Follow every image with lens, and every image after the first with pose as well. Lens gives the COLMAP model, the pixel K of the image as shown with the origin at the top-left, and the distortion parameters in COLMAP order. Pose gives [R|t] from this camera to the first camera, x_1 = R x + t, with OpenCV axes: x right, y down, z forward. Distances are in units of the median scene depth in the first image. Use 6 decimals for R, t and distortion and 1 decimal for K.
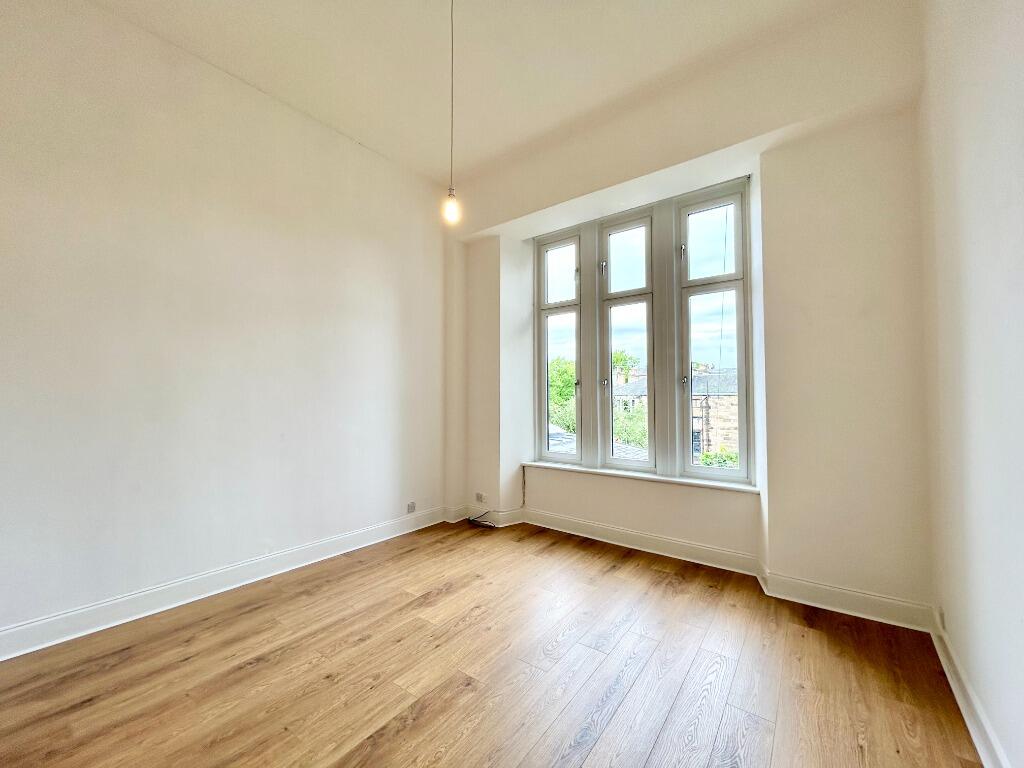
lens RADIAL K [[415.2, 0, 510.8], [0, 415.2, 383.8], [0, 0, 1]] dist [-0.000942, 0.001525]
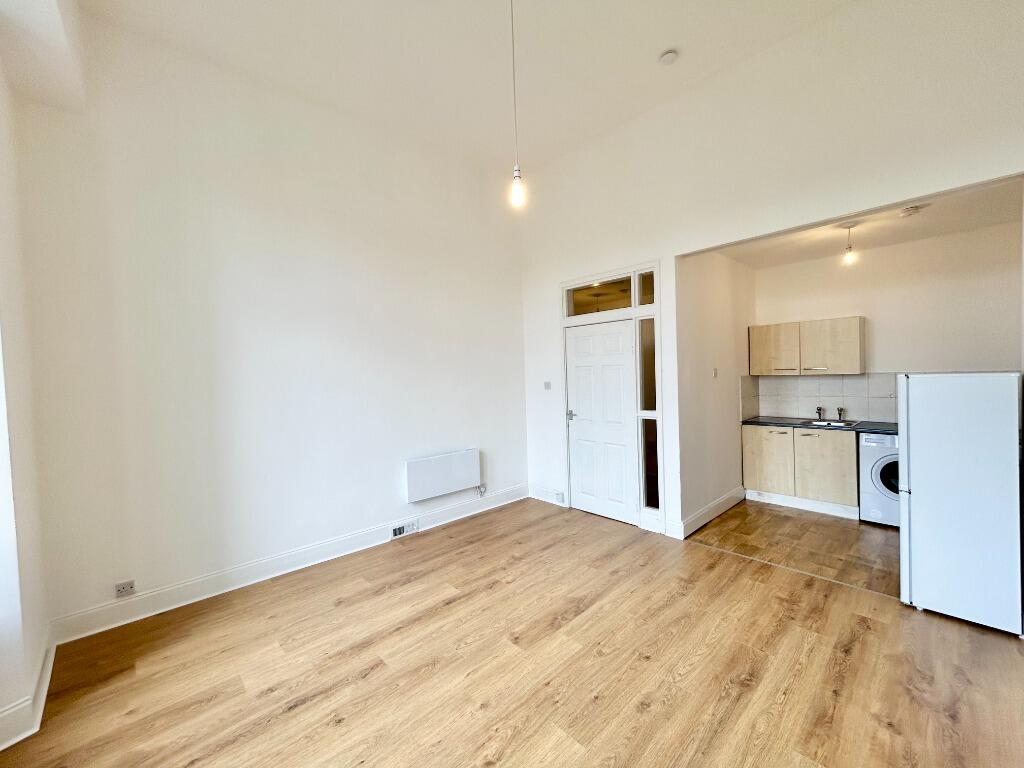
lens RADIAL K [[415.2, 0, 512.0], [0, 415.2, 387.5], [0, 0, 1]] dist [-0.000942, 0.001525]
pose [[-0.984368, 0.025529, 0.174263, -0.247631], [0.027674, 0.999568, 0.009893, 0.001290], [-0.173935, 0.014561, -0.984649, 1.706177]]
